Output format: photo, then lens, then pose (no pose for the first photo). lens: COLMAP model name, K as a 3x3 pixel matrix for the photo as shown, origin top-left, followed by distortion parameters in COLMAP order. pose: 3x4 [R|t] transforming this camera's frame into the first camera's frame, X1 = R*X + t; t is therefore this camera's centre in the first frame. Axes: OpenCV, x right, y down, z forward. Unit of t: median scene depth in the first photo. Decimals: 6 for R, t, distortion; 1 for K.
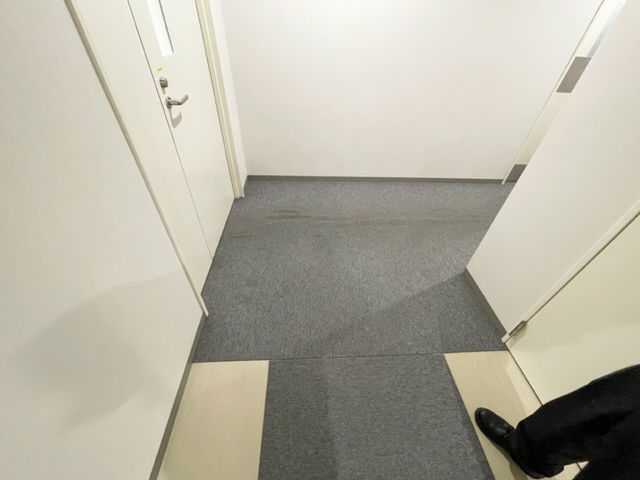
lens RADIAL K [[261.2, 0, 317.2], [0, 261.2, 237.4], [0, 0, 1]] dist [-0.015114, 0.001551]
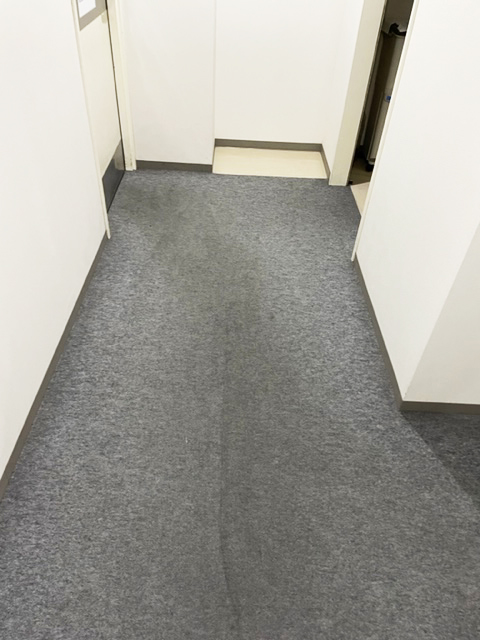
lens RADIAL K [[481.9, 0, 236.8], [0, 481.9, 318.7], [0, 0, 1]] dist [0.051090, -0.073410]
pose [[0.060353, -0.677460, 0.733079, -0.034099], [0.619011, 0.601545, 0.504944, -0.606991], [-0.783060, 0.423309, 0.455660, 0.683066]]
